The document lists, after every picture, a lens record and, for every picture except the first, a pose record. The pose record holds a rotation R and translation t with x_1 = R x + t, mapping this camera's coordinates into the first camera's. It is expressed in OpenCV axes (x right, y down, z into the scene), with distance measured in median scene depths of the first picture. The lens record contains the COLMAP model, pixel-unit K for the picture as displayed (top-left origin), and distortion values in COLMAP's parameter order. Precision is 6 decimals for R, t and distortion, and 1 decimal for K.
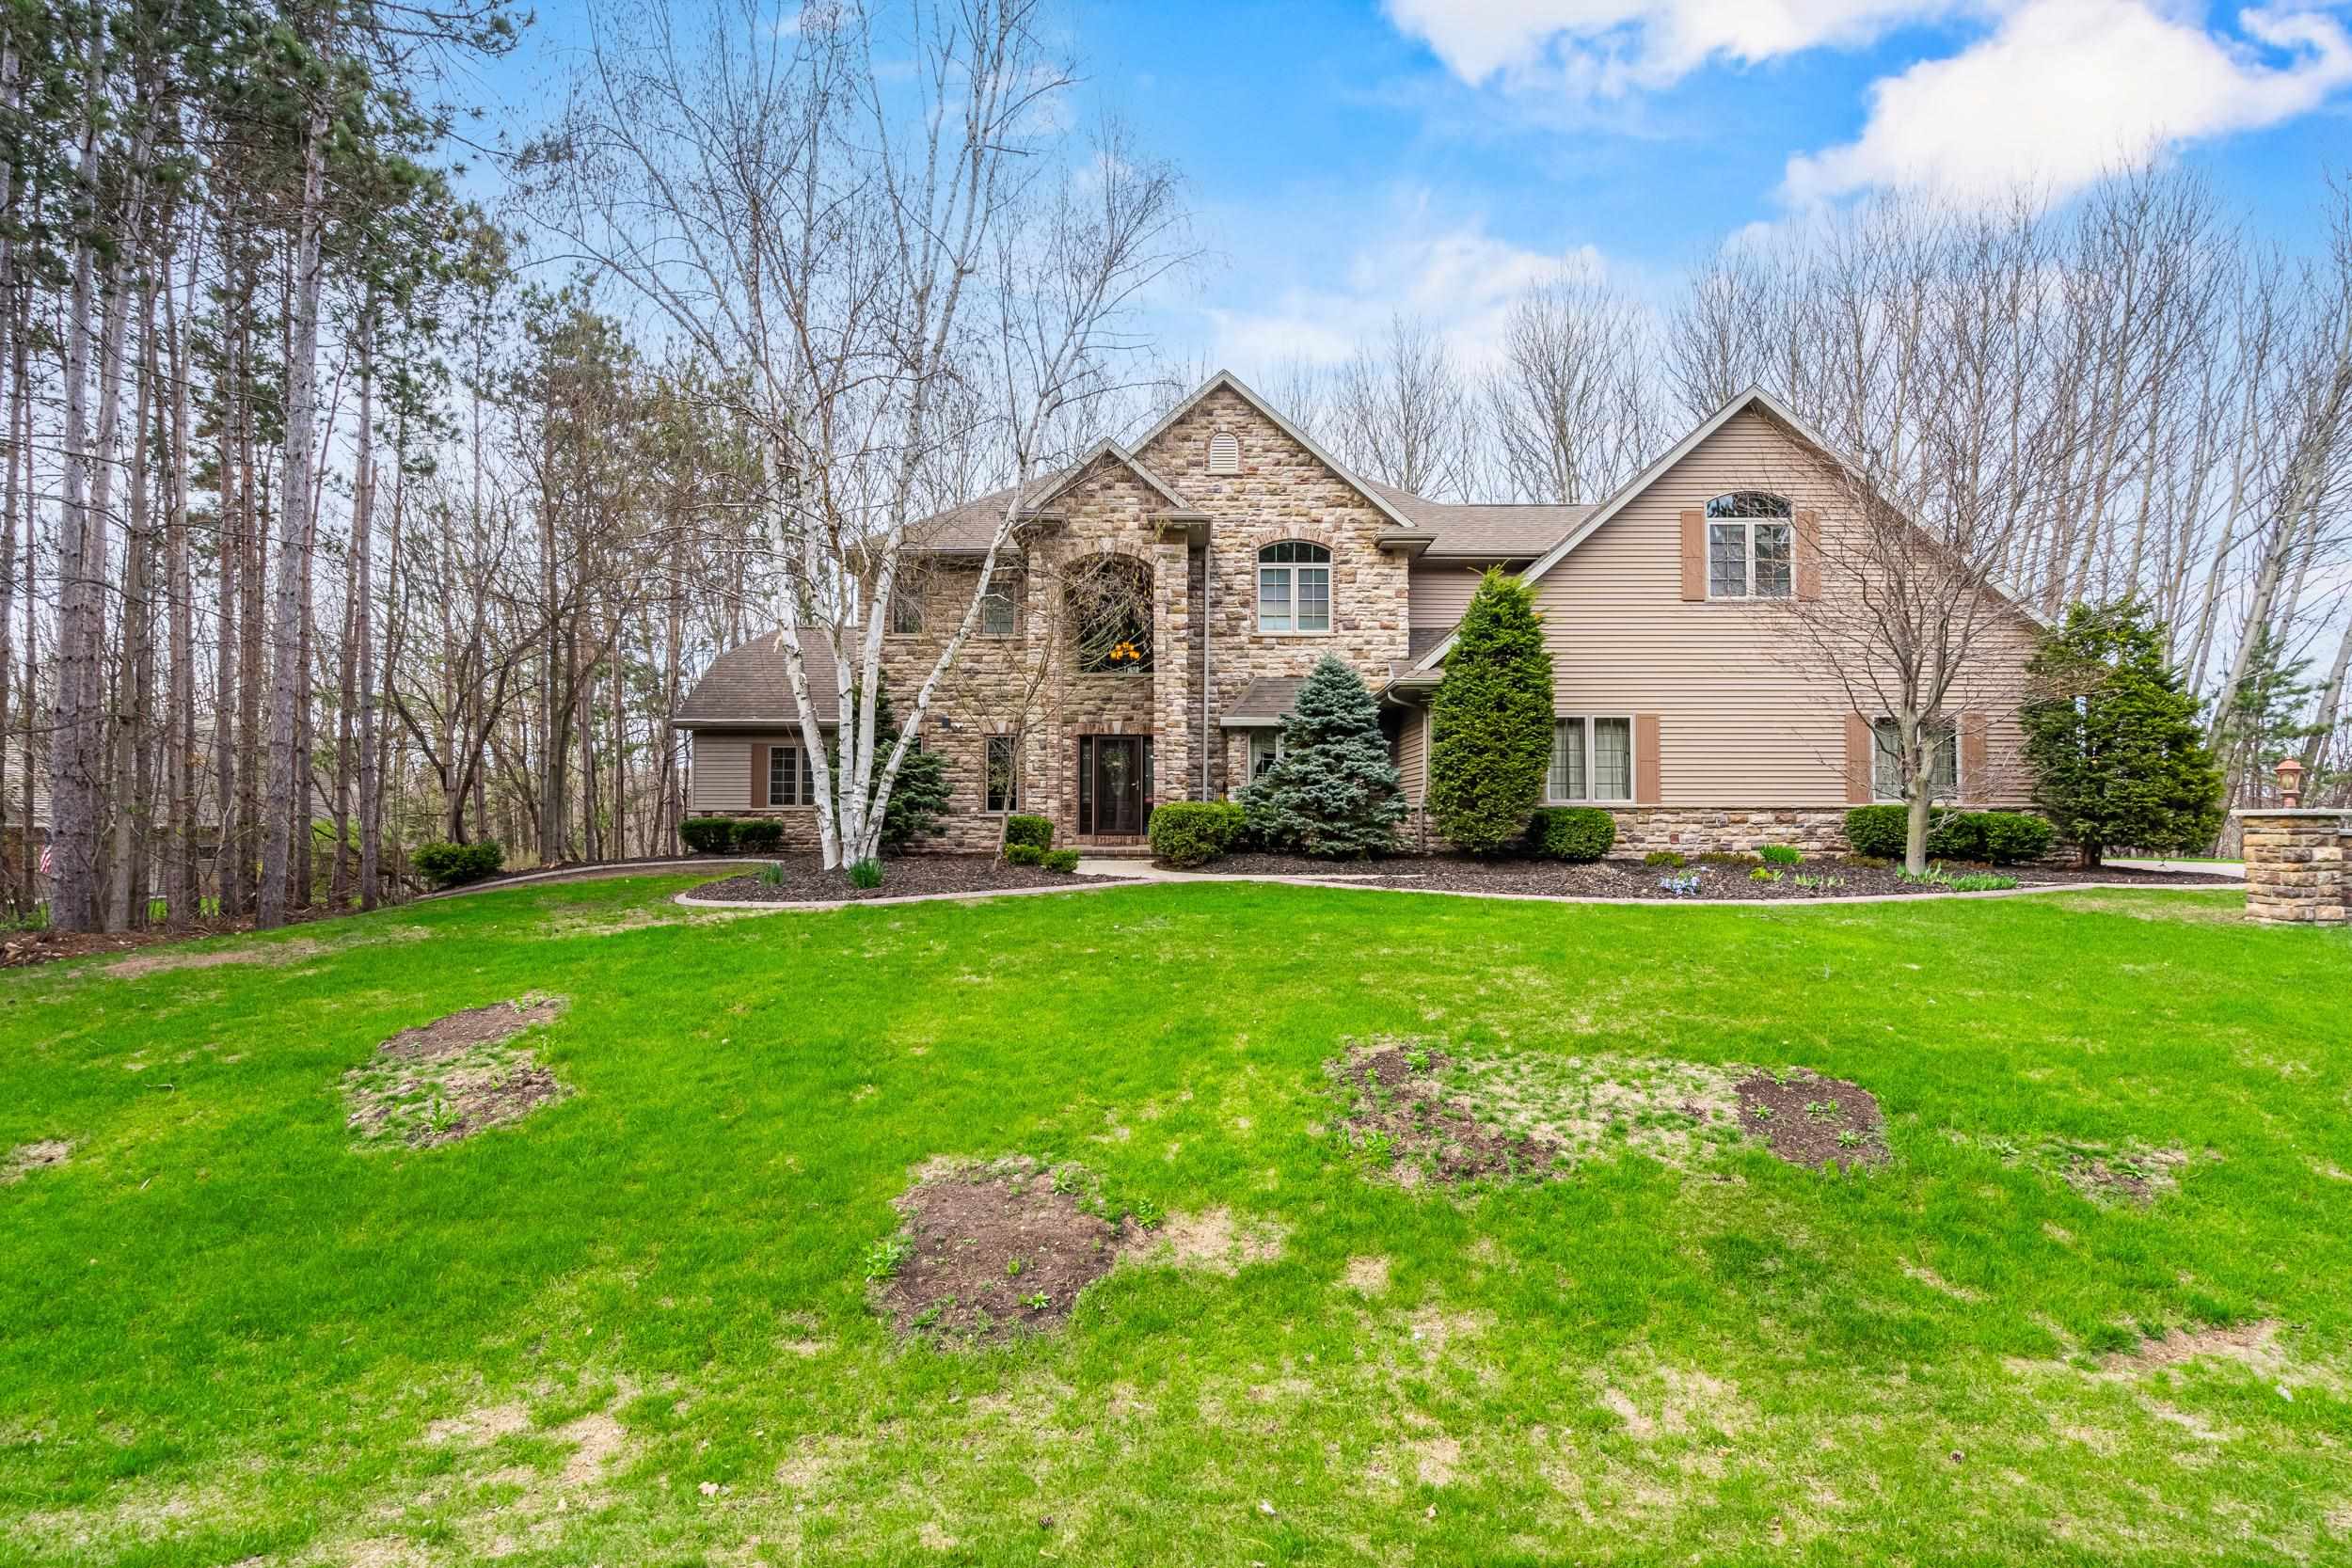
lens RADIAL K [[1395.2, 0, 1176.0], [0, 1395.2, 784.0], [0, 0, 1]] dist [-0.000070, 0.000055]
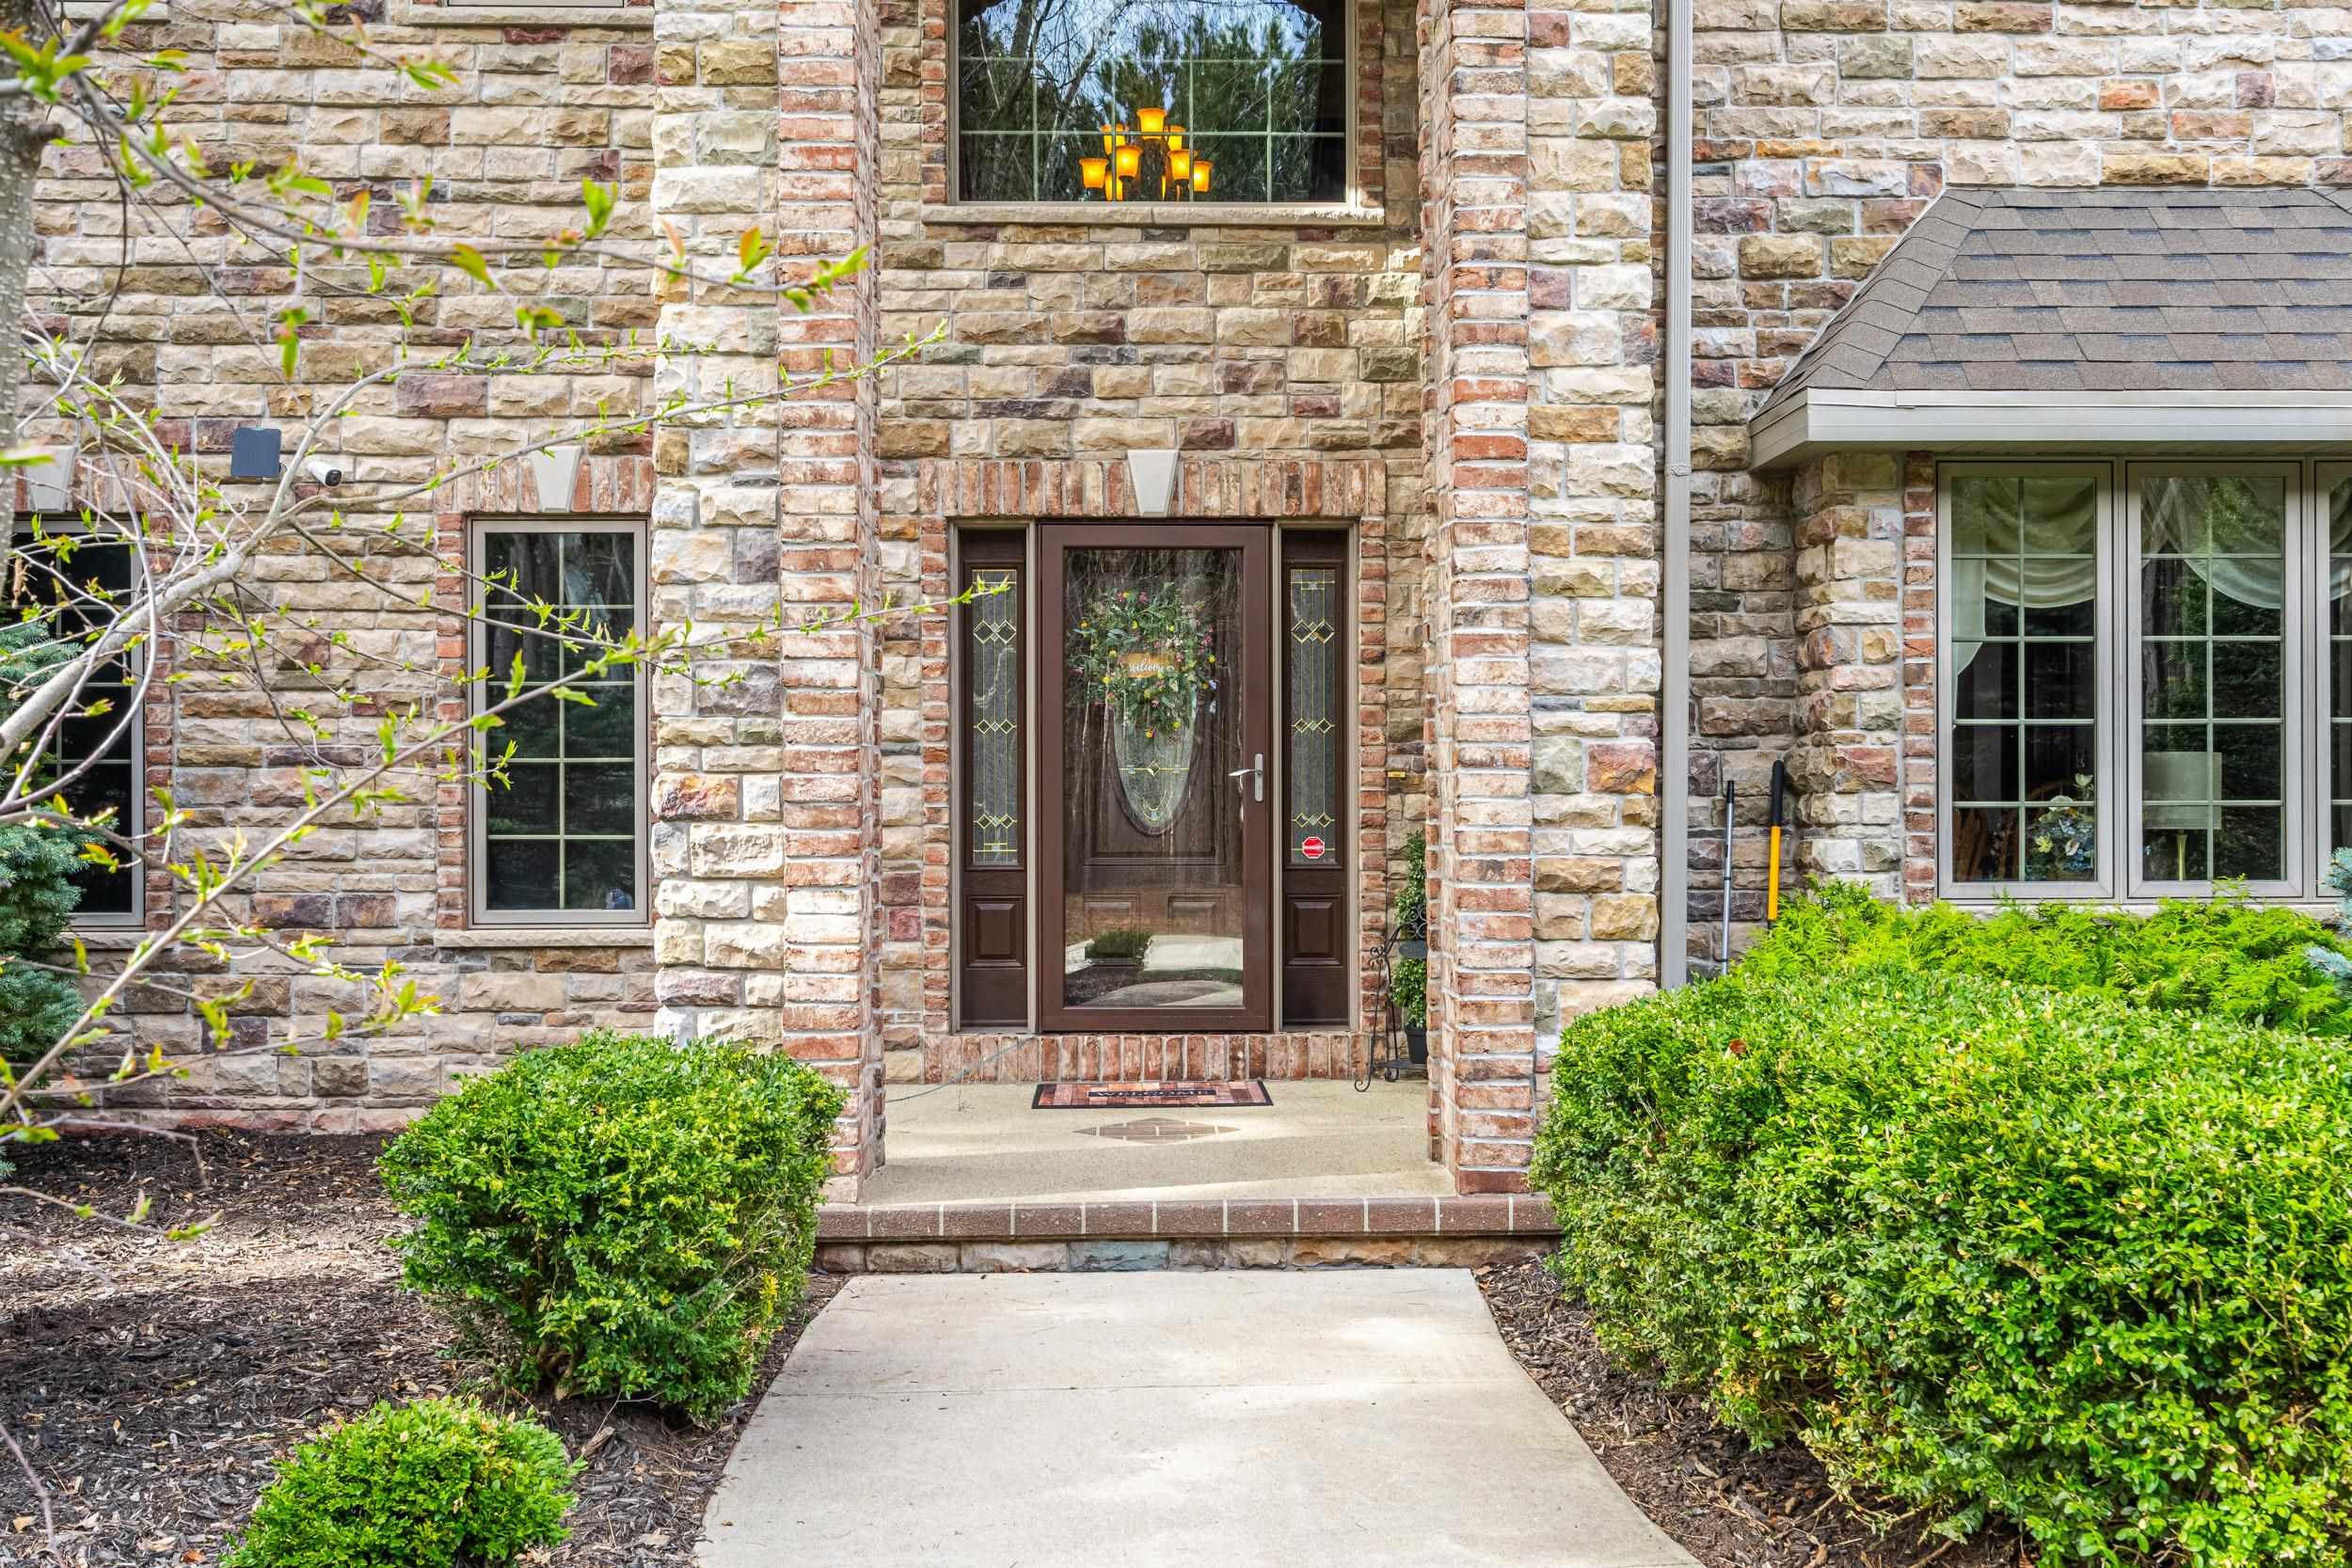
lens RADIAL K [[2291.0, 0, 1176.0], [0, 2291.0, 784.0], [0, 0, 1]] dist [0.004829, 0.004613]
pose [[0.998102, -0.005761, 0.061318, -0.060190], [0.003572, 0.999355, 0.035738, -0.009758], [-0.061484, -0.035451, 0.997478, 0.693515]]
